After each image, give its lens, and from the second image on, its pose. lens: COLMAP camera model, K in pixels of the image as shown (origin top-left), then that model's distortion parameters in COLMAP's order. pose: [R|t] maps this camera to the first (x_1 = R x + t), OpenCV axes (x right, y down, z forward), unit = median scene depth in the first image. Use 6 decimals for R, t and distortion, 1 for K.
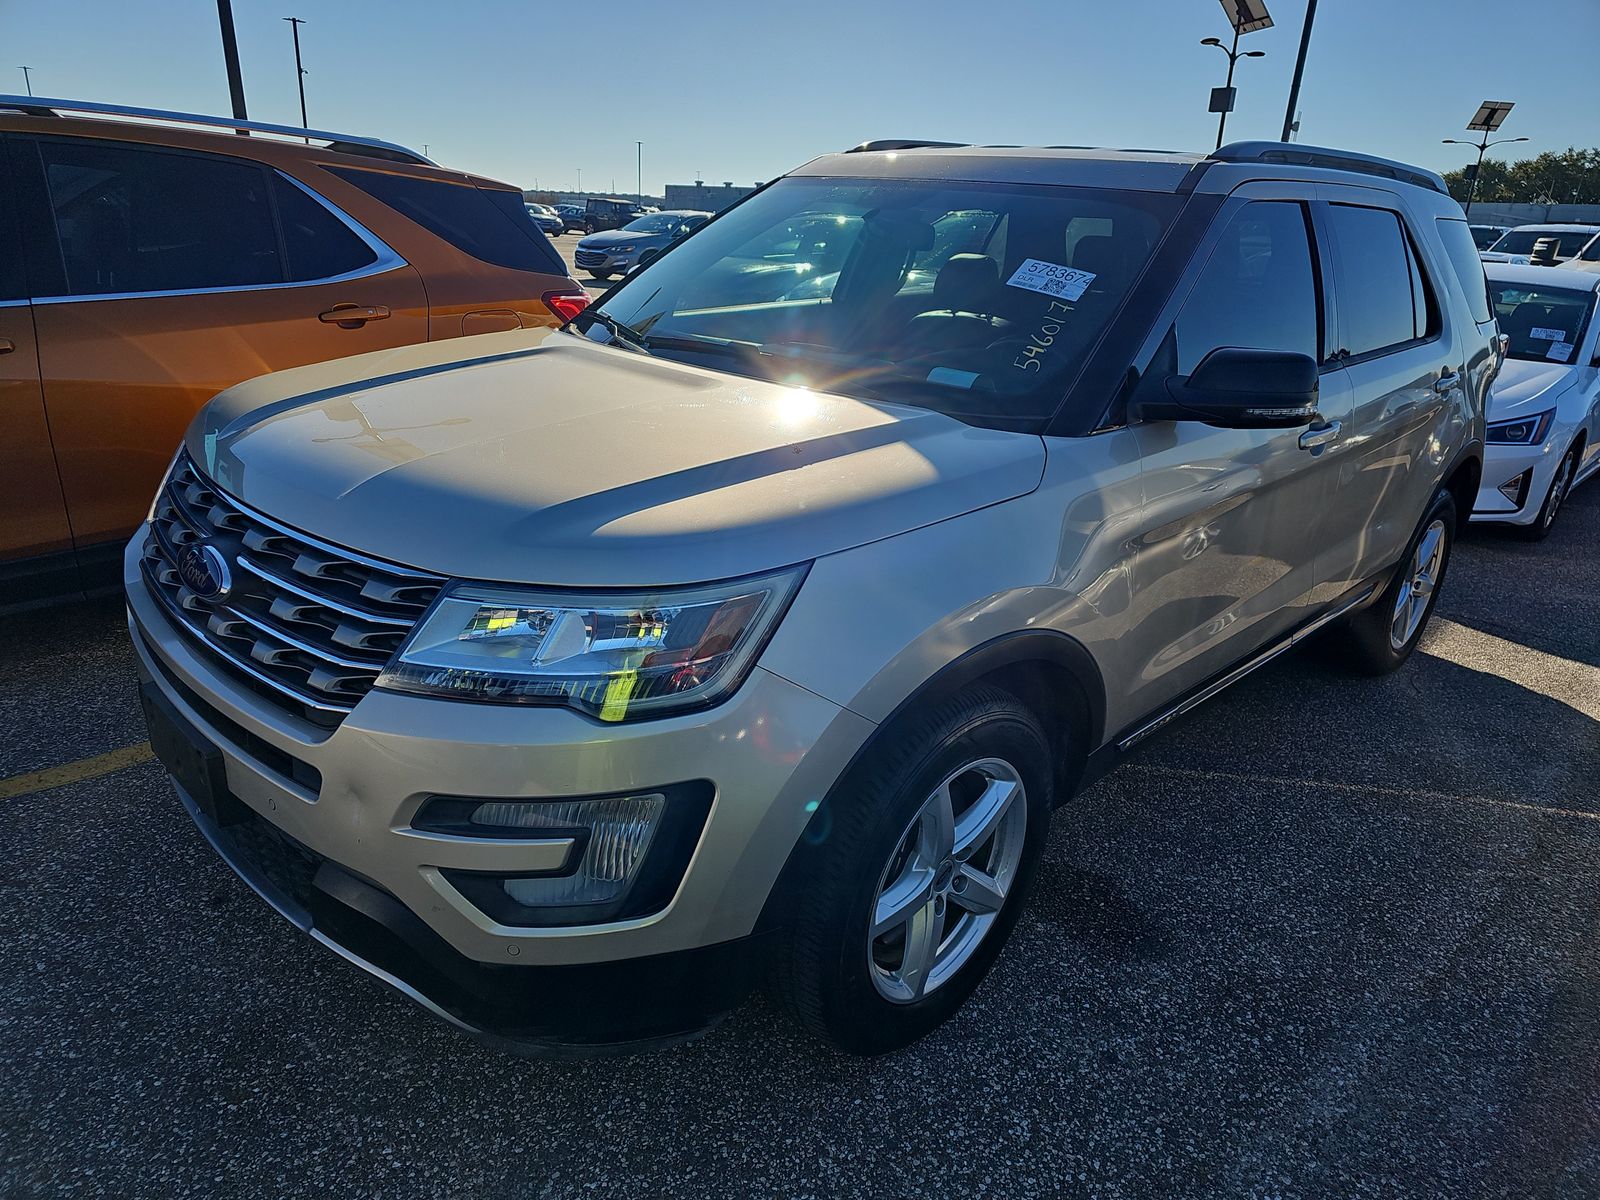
lens RADIAL K [[1056.6, 0, 800.0], [0, 1056.6, 600.0], [0, 0, 1]] dist [0.063392, -0.044631]
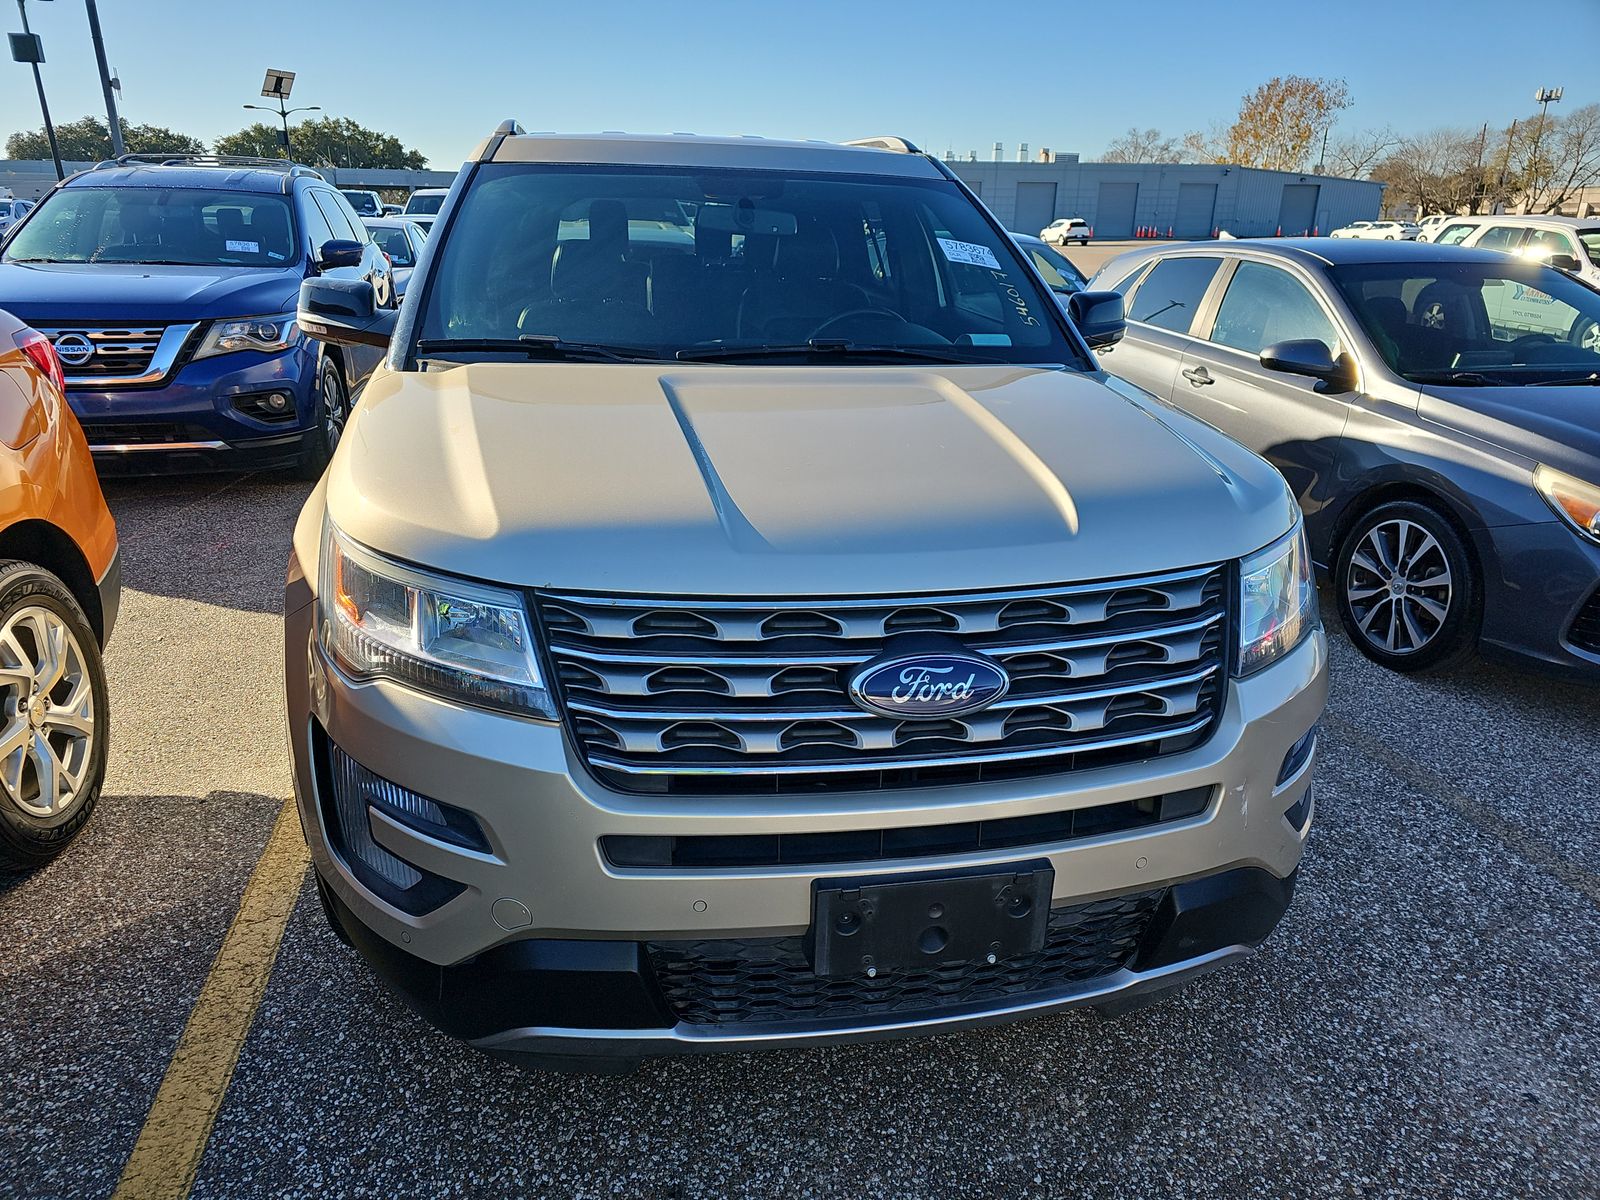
lens RADIAL K [[1056.6, 0, 800.0], [0, 1056.6, 600.0], [0, 0, 1]] dist [0.063392, -0.044631]
pose [[0.554417, -0.317587, 0.769259, -1.104784], [0.294248, 0.939427, 0.175771, -0.235695], [-0.778486, 0.128902, 0.614284, 0.531391]]
